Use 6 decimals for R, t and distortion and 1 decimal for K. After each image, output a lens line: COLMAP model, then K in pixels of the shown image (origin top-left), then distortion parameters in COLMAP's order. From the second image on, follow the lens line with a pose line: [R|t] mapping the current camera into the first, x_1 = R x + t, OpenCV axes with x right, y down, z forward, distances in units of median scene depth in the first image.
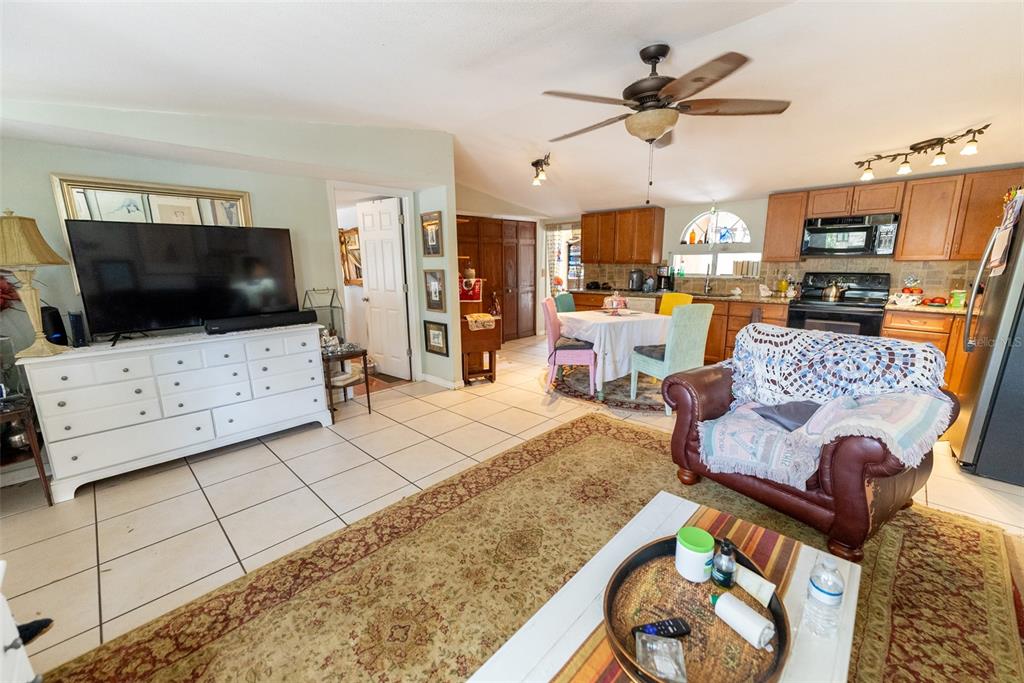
lens RADIAL K [[408.3, 0, 516.4], [0, 408.3, 345.2], [0, 0, 1]] dist [-0.000921, -0.000075]
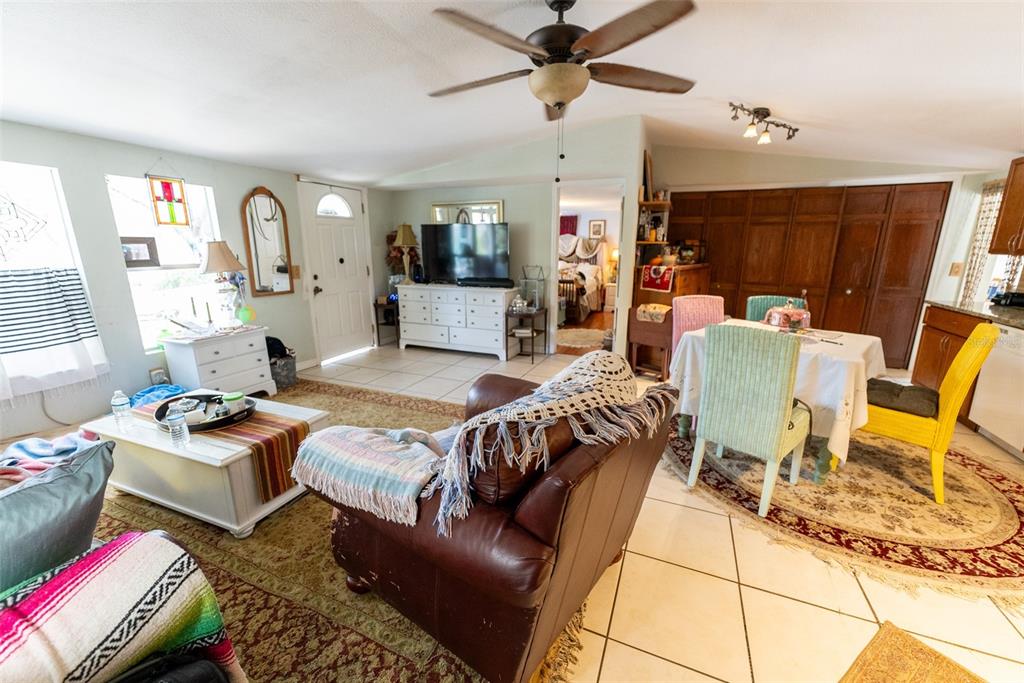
lens RADIAL K [[408.3, 0, 512.3], [0, 408.3, 345.8], [0, 0, 1]] dist [-0.000921, -0.000075]
pose [[0.364817, 0.235211, -0.900880, 0.968942], [-0.197755, 0.965064, 0.171887, -0.123378], [0.909836, 0.115446, 0.398586, 0.530406]]
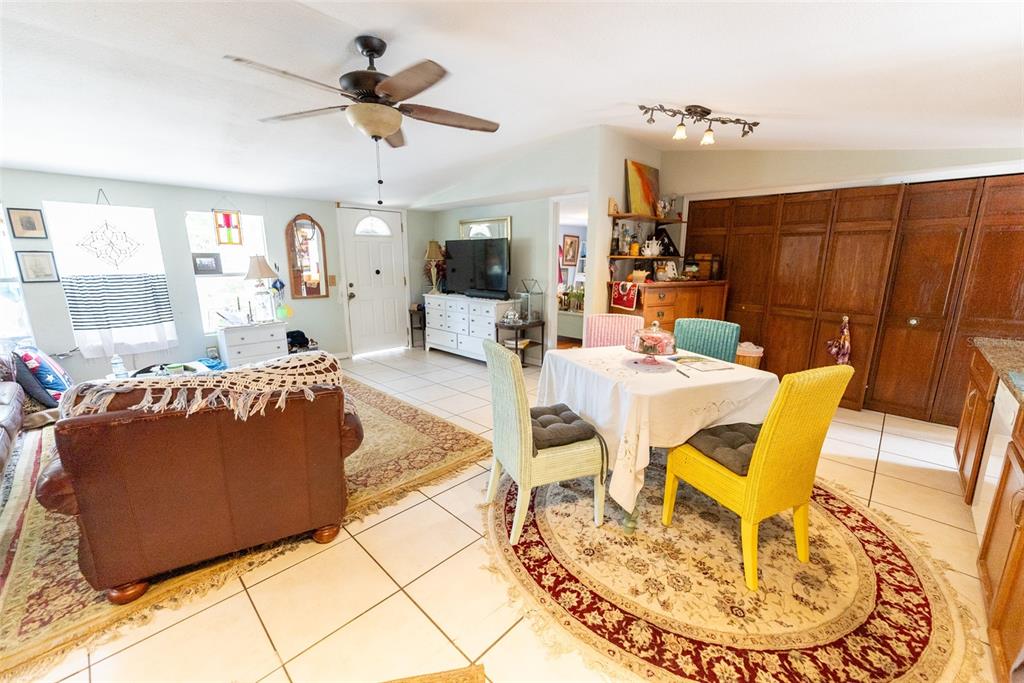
lens RADIAL K [[408.3, 0, 511.3], [0, 408.3, 346.3], [0, 0, 1]] dist [-0.000921, -0.000075]
pose [[0.003060, 0.222572, -0.974911, 1.140300], [-0.208846, 0.953560, 0.217042, -0.257129], [0.977944, 0.202942, 0.049401, 1.135700]]
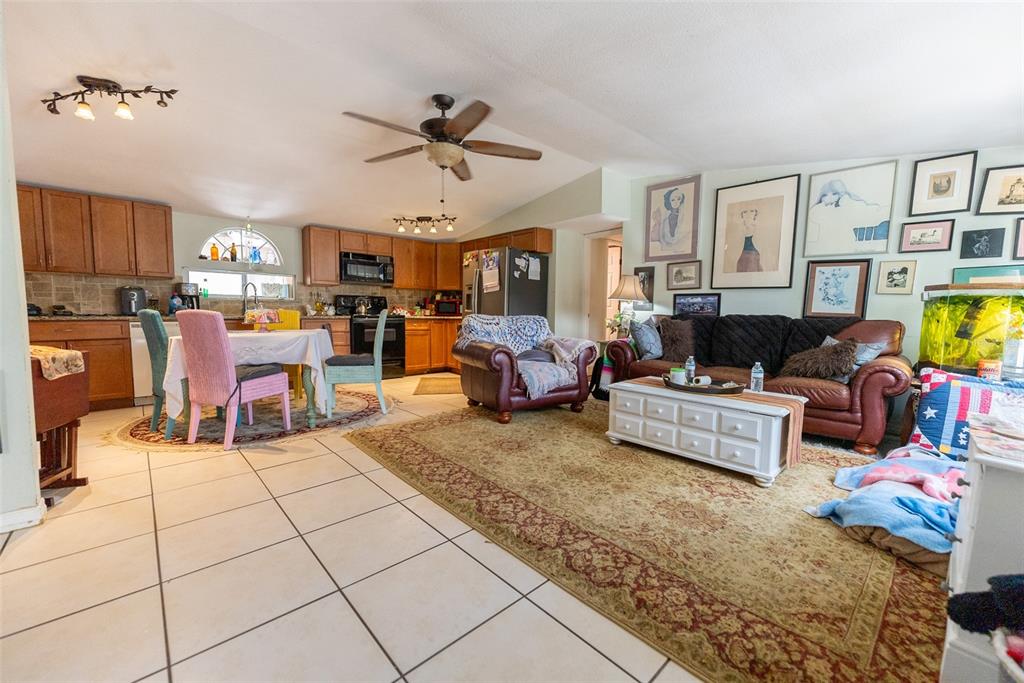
lens RADIAL K [[408.3, 0, 514.6], [0, 408.3, 339.9], [0, 0, 1]] dist [-0.000921, -0.000075]
pose [[0.051803, -0.059292, 0.996896, -0.786317], [0.191256, 0.980348, 0.048369, -0.003854], [-0.980172, 0.188157, 0.062125, 0.676848]]
